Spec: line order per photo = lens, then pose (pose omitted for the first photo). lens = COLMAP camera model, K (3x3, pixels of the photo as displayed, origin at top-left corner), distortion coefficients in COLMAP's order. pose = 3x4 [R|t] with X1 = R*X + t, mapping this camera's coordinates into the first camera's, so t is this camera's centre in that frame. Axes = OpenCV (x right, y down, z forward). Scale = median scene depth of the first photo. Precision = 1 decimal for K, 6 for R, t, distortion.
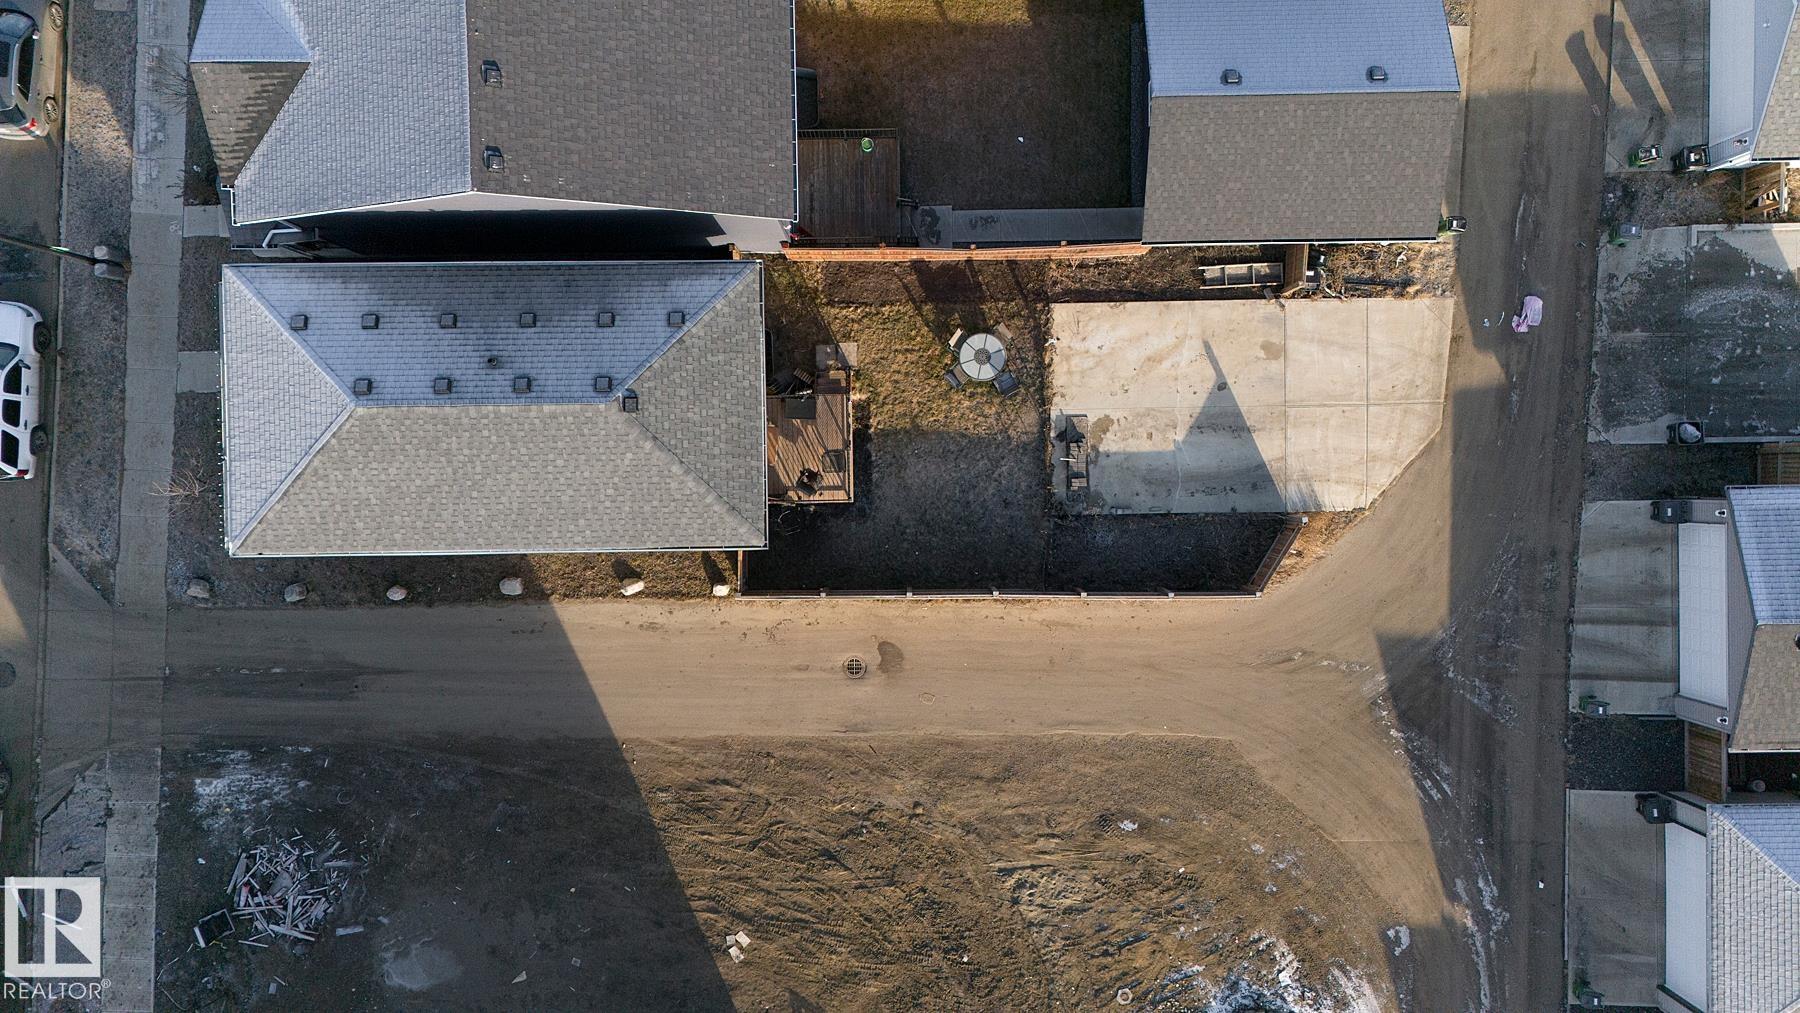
lens RADIAL K [[1309.5, 0, 895.0], [0, 1309.5, 503.7], [0, 0, 1]] dist [0.082782, -0.074849]
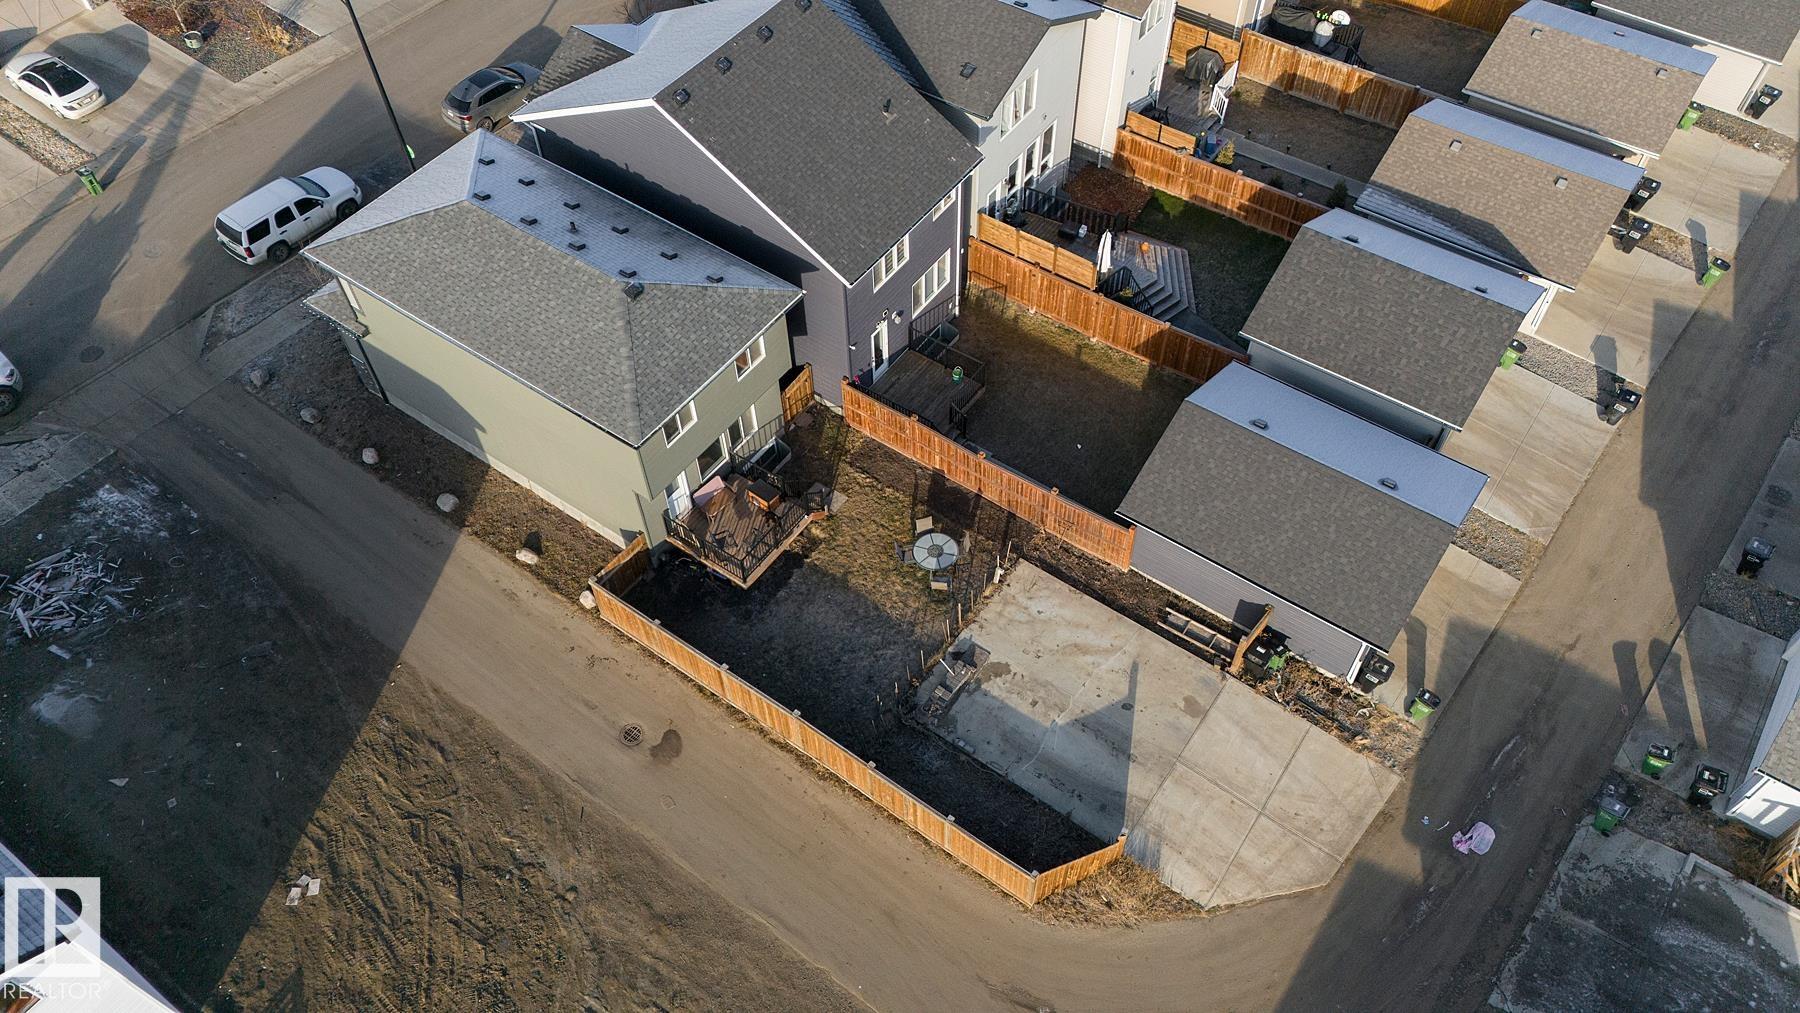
lens RADIAL K [[1309.5, 0, 897.2], [0, 1309.5, 502.1], [0, 0, 1]] dist [0.082782, -0.074849]
pose [[0.805310, 0.462987, -0.370296, 0.391879], [-0.592838, 0.633548, -0.497152, 0.377062], [0.004425, 0.619887, 0.784679, 0.175310]]
